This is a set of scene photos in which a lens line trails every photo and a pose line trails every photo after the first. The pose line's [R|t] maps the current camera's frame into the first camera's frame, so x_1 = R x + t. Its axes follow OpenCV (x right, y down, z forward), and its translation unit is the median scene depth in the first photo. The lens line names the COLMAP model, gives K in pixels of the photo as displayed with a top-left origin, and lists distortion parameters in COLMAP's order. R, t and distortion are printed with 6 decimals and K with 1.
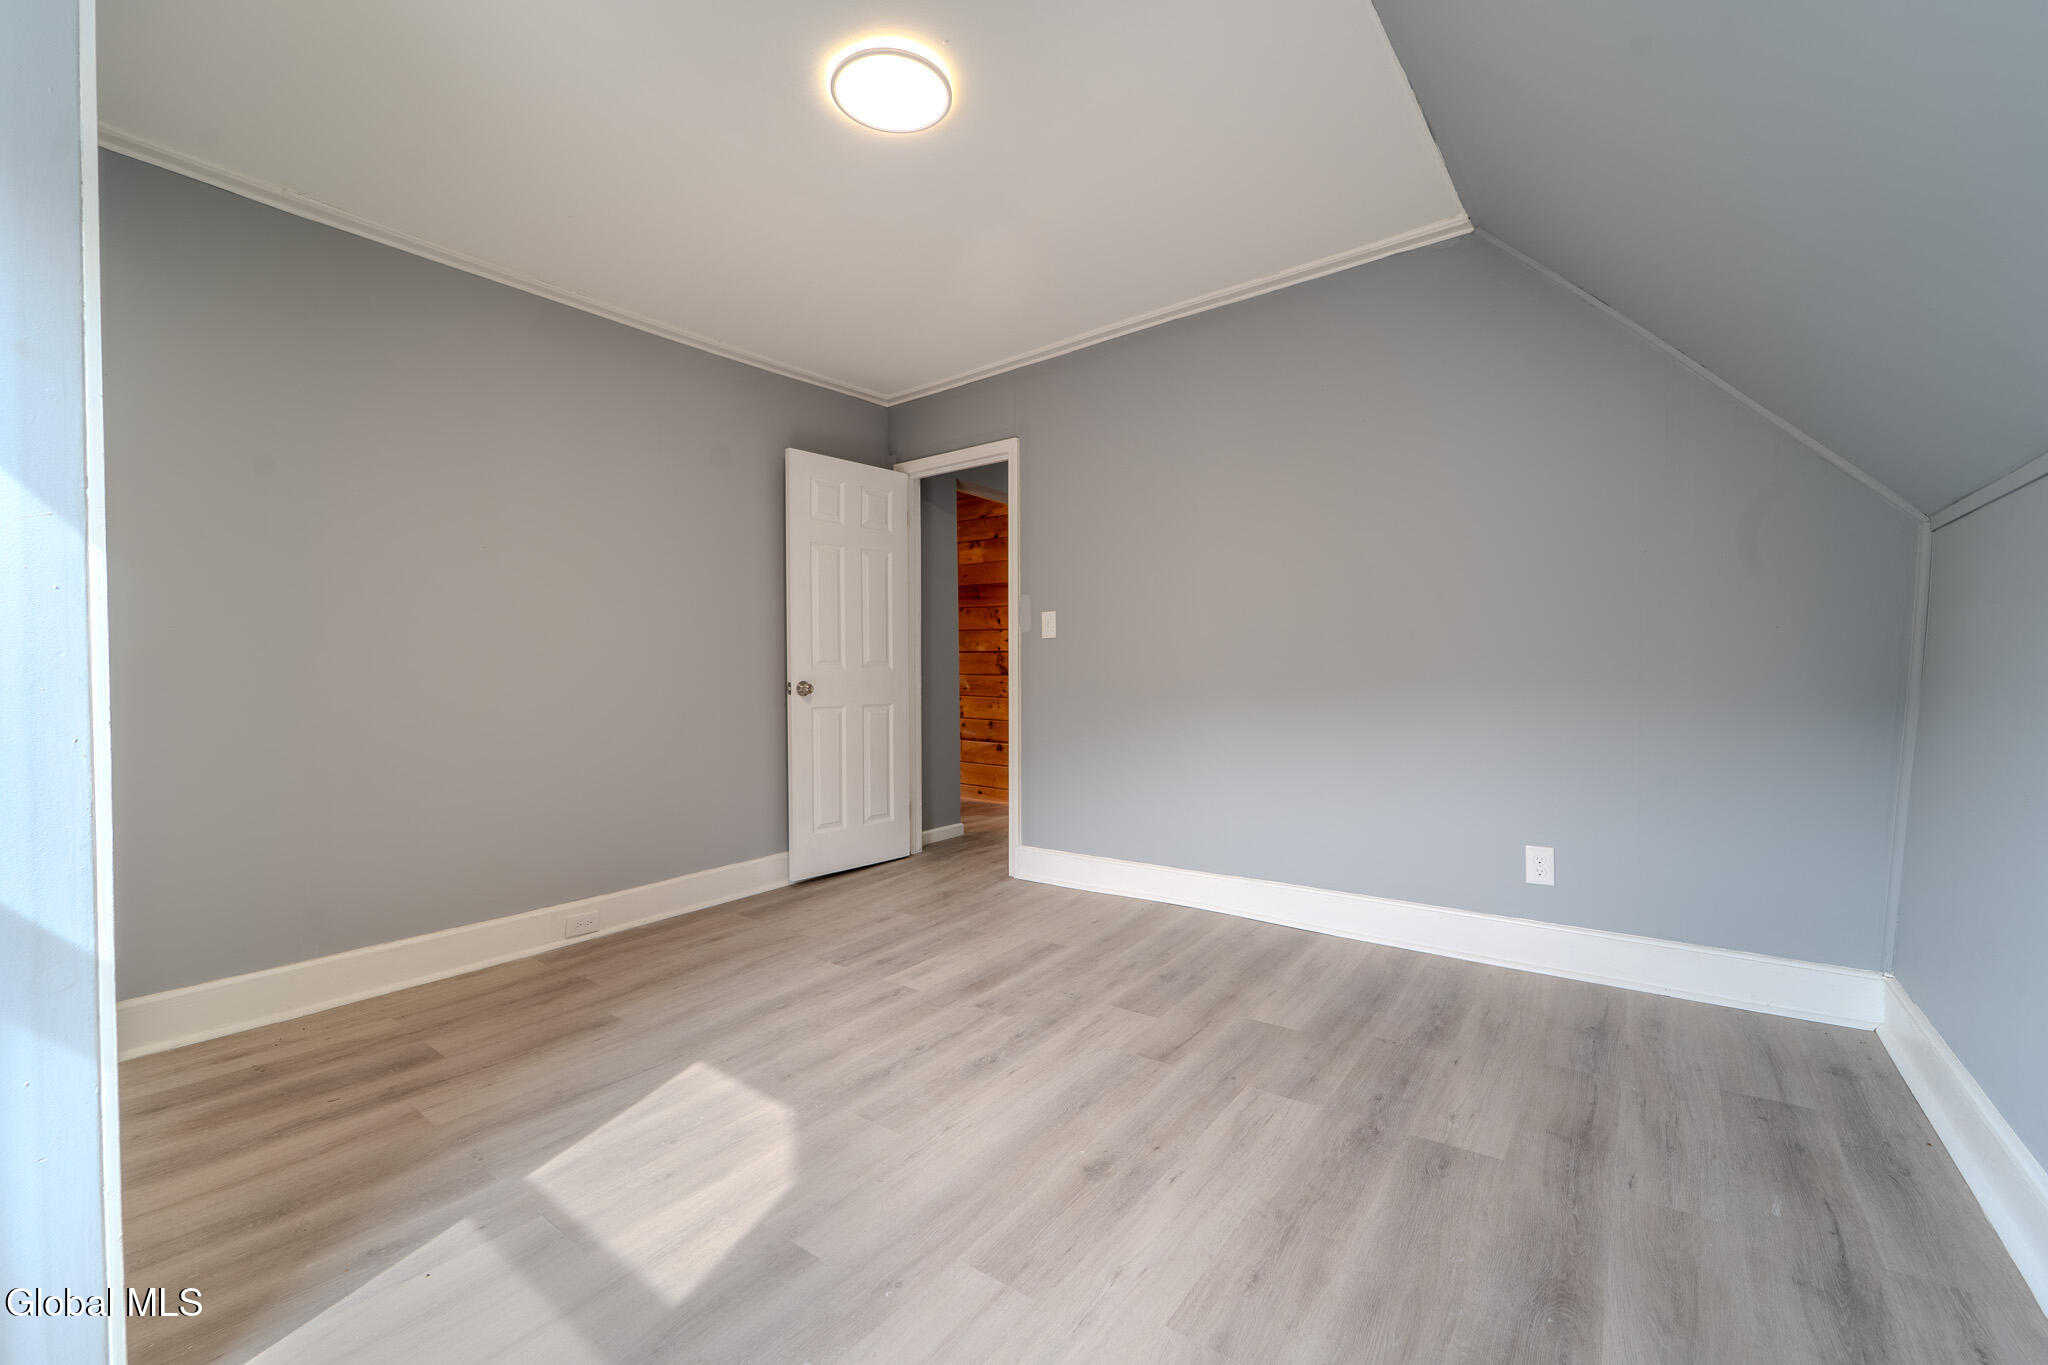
lens RADIAL K [[829.1, 0, 1023.3], [0, 829.1, 686.0], [0, 0, 1]] dist [0.005192, -0.003180]
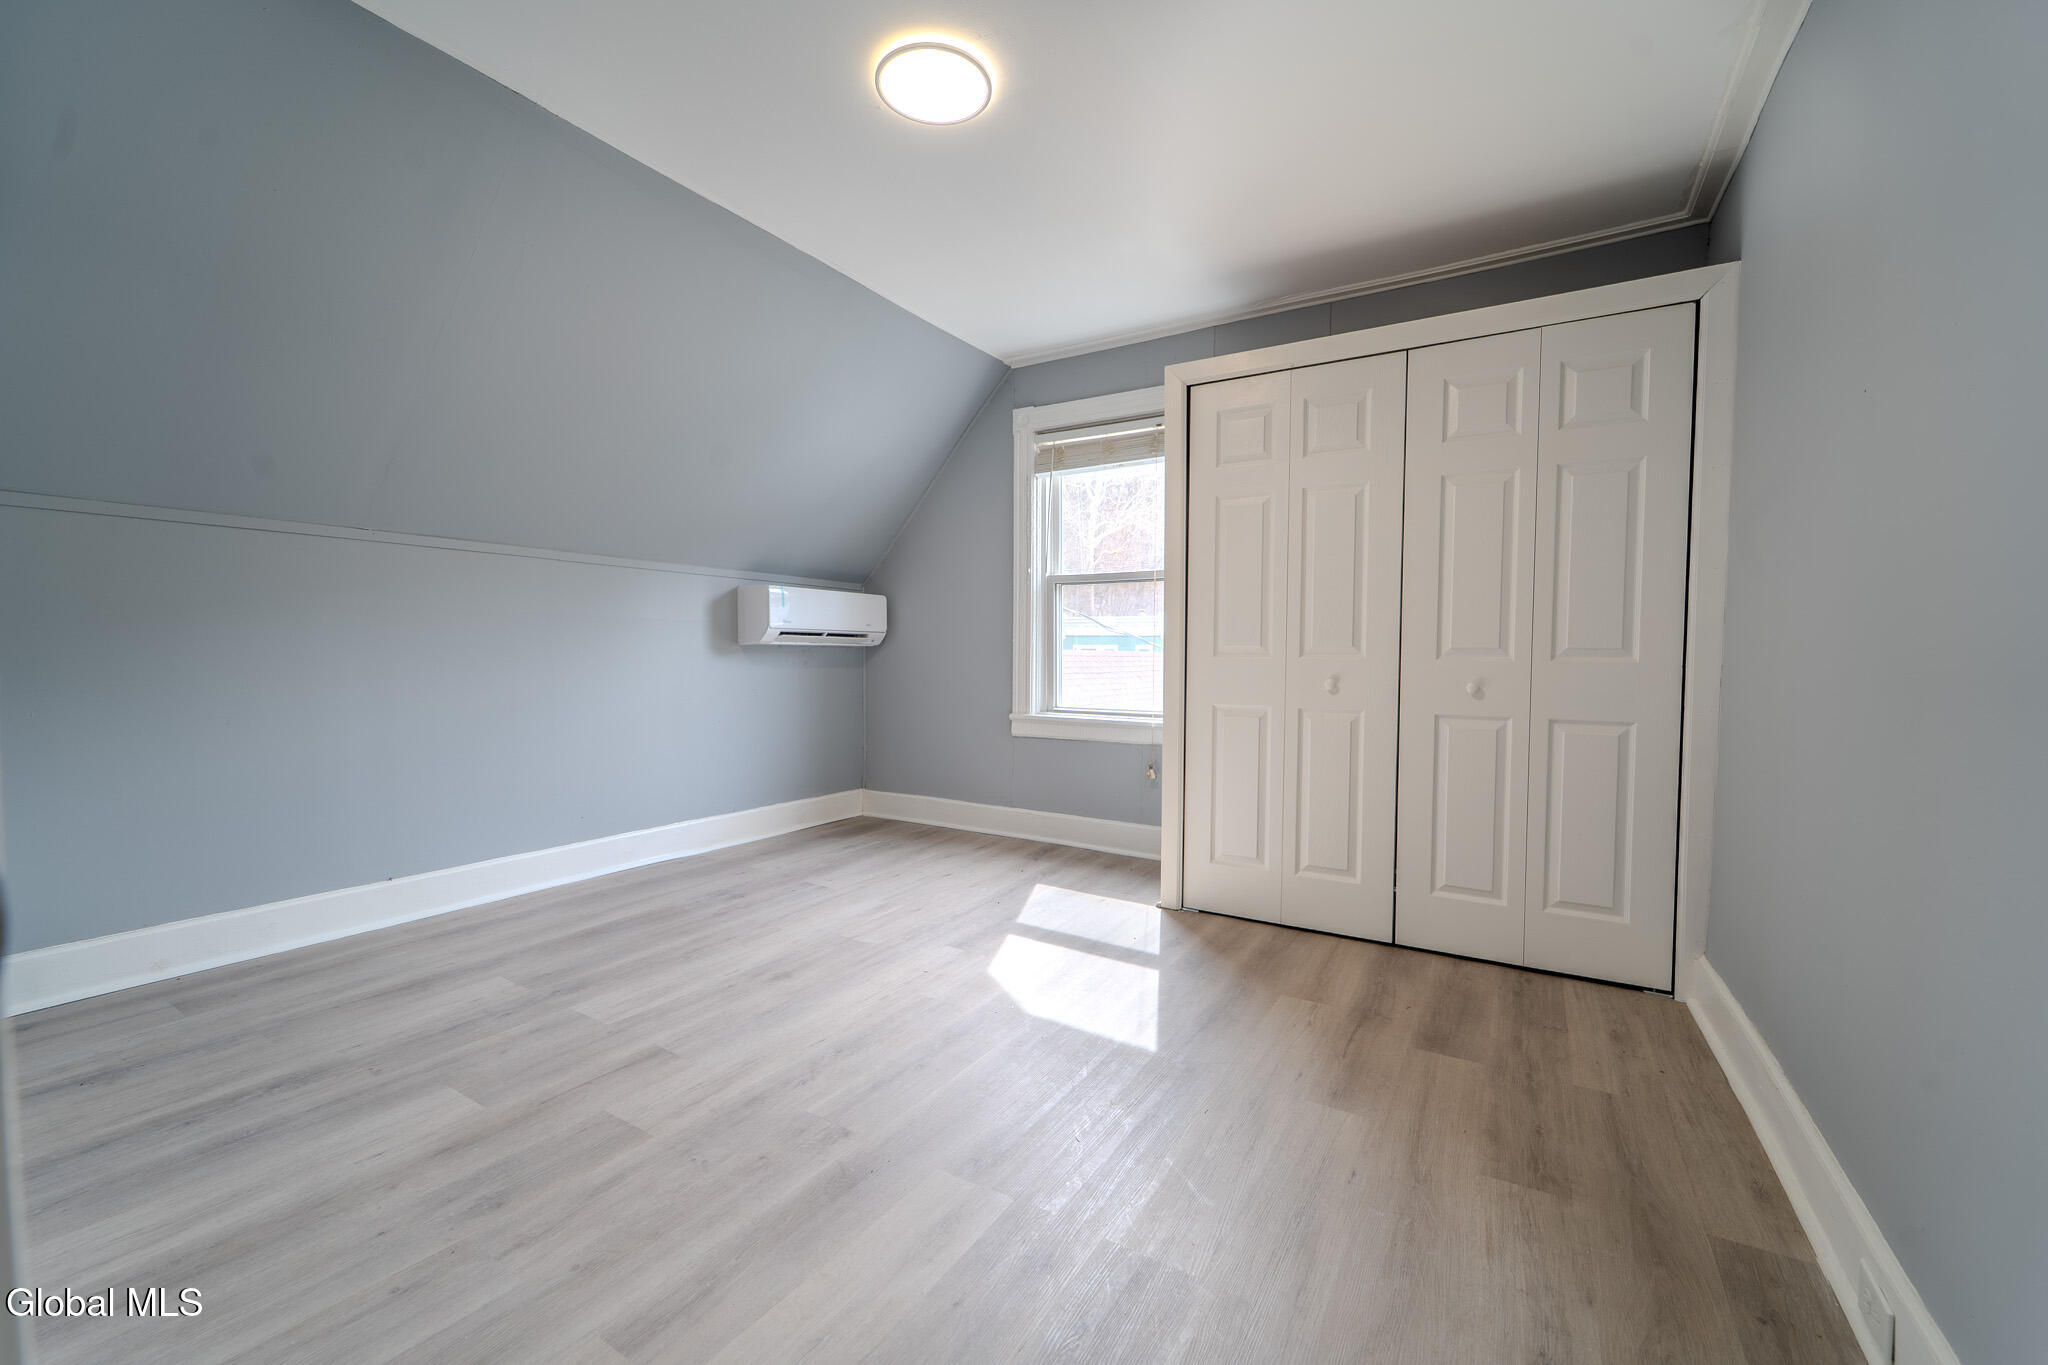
lens RADIAL K [[829.1, 0, 1026.3], [0, 829.1, 680.0], [0, 0, 1]] dist [0.005192, -0.003180]
pose [[-0.994242, 0.002822, -0.107118, -0.127407], [-0.003607, 0.998206, 0.059772, -0.030106], [0.107094, 0.059814, -0.992448, 1.650755]]
